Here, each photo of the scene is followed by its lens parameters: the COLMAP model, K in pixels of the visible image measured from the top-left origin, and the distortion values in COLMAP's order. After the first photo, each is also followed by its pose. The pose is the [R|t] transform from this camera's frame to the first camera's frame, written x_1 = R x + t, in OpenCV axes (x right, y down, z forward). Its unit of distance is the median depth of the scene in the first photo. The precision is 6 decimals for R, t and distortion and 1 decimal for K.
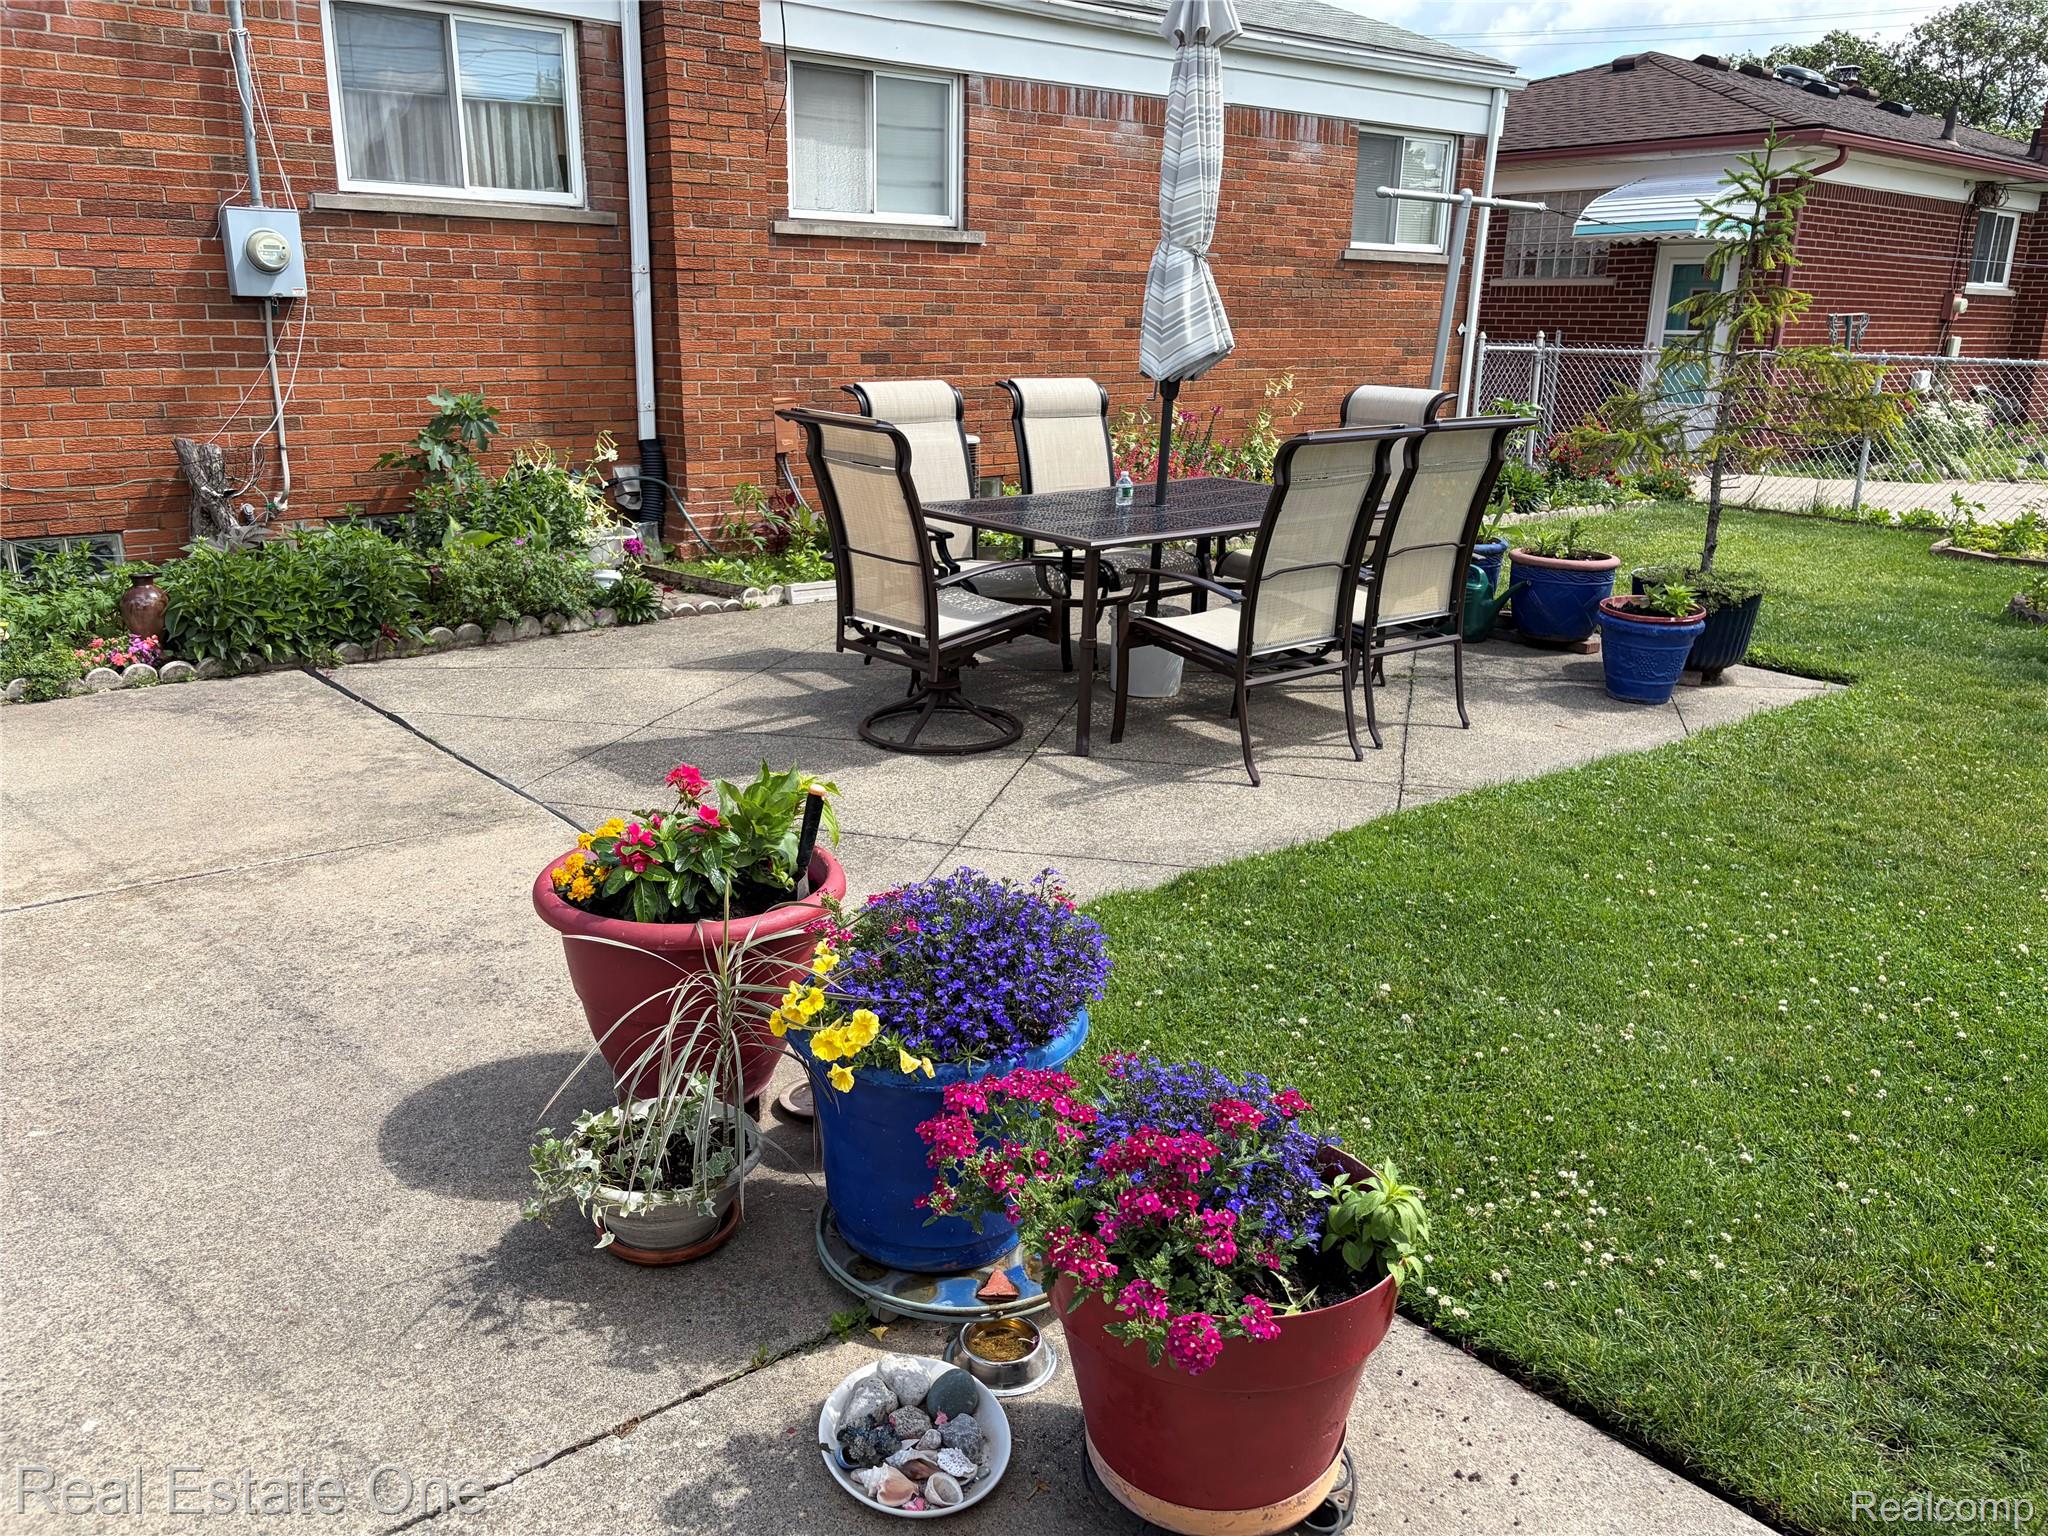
lens RADIAL K [[1561.4, 0, 1026.7], [0, 1561.4, 786.0], [0, 0, 1]] dist [0.069752, -0.075963]
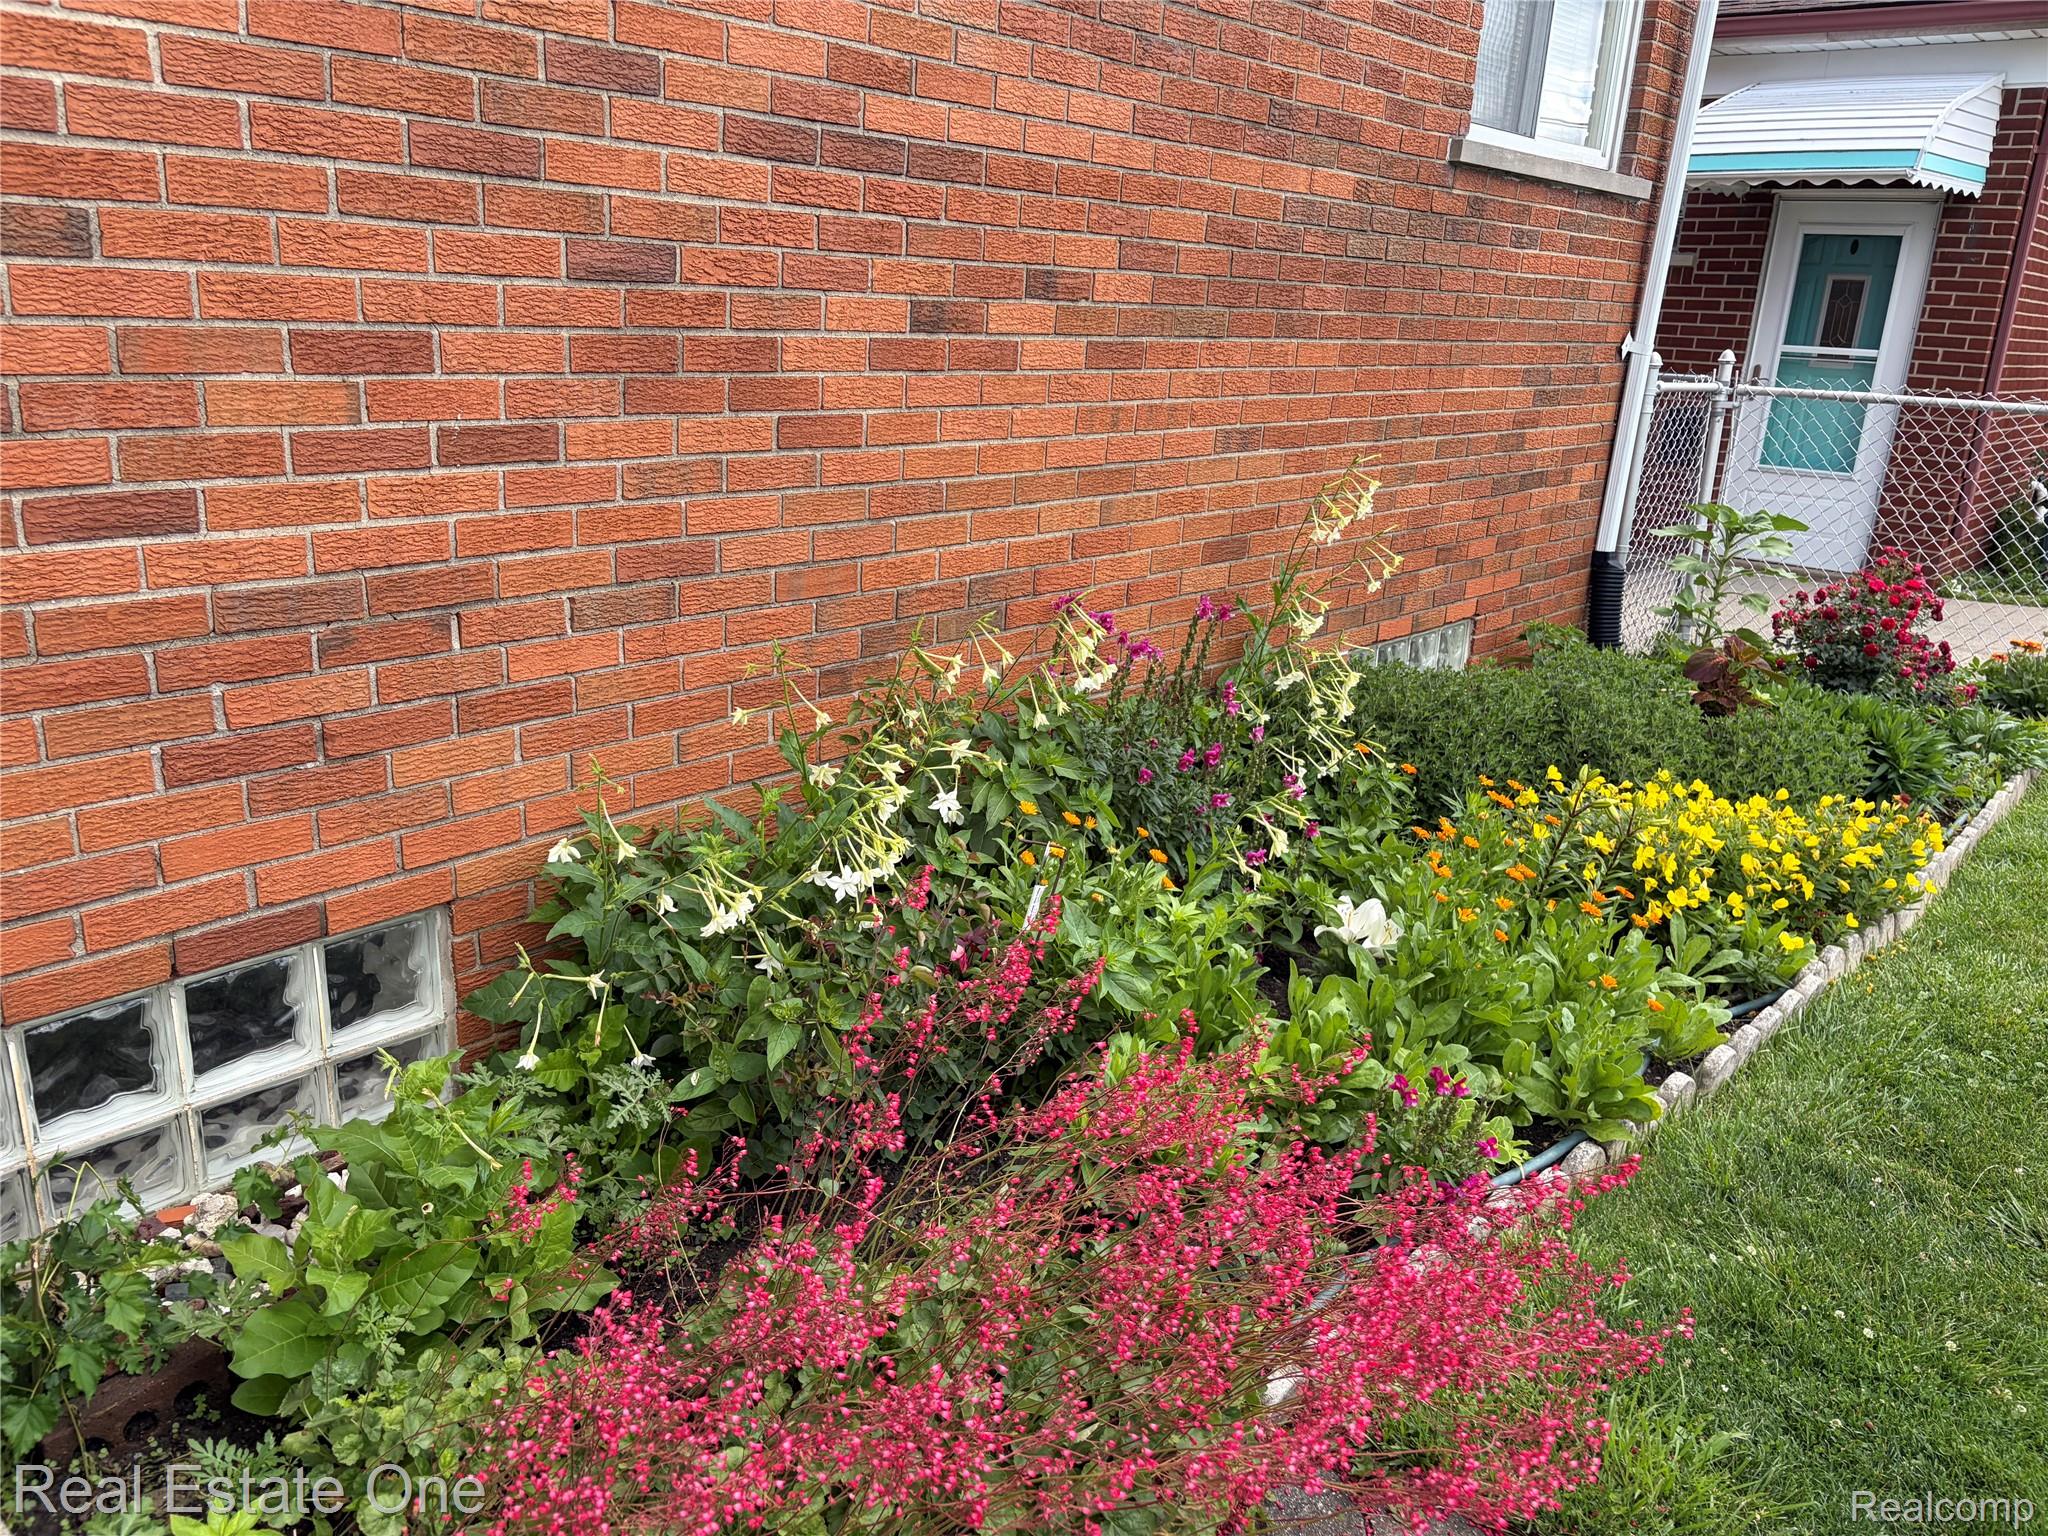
lens RADIAL K [[1561.4, 0, 1005.8], [0, 1561.4, 762.6], [0, 0, 1]] dist [0.069752, -0.075963]
pose [[0.987063, -0.011422, 0.159924, 0.035229], [0.010498, 0.999923, 0.006623, -0.229600], [-0.159987, -0.004858, 0.987107, 0.760735]]
